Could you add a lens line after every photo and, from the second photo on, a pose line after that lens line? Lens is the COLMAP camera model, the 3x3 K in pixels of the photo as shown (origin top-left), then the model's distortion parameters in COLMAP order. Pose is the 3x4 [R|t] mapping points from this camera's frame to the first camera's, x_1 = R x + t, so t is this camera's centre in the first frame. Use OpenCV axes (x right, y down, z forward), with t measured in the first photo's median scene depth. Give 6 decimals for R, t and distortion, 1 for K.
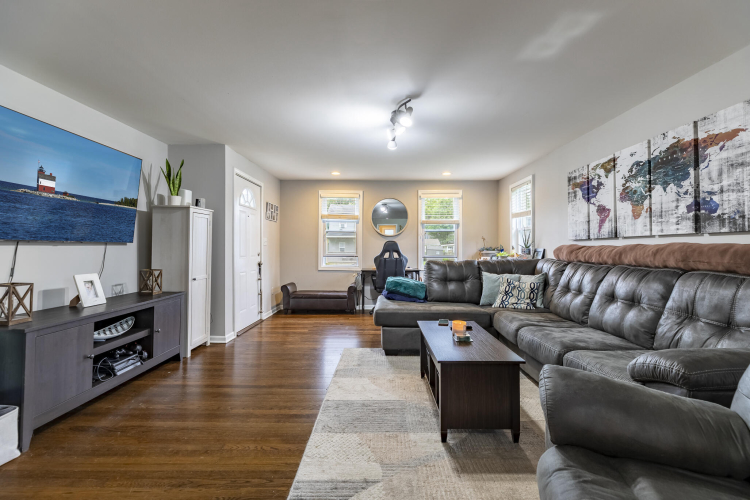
lens RADIAL K [[332.8, 0, 377.9], [0, 332.8, 245.9], [0, 0, 1]] dist [0.020144, -0.008746]
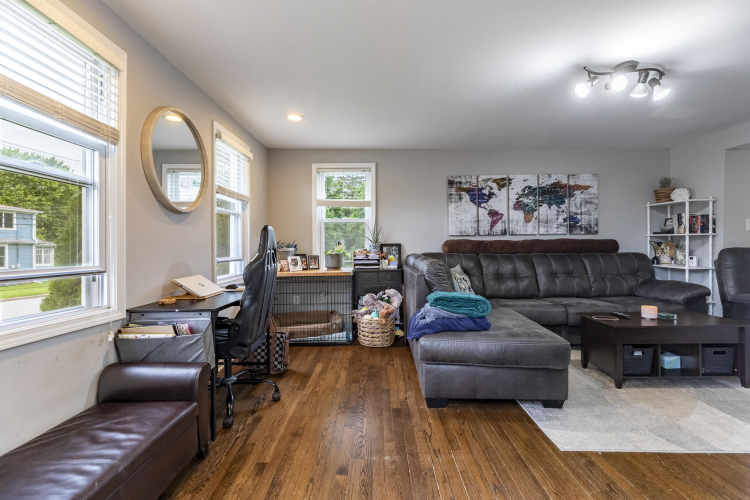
lens RADIAL K [[332.8, 0, 377.9], [0, 332.8, 245.9], [0, 0, 1]] dist [0.020144, -0.008746]
pose [[-0.004802, -0.003563, 0.999982, -0.763196], [0.001796, 0.999992, 0.003571, 0.018627], [-0.999987, 0.001813, -0.004796, 1.694087]]
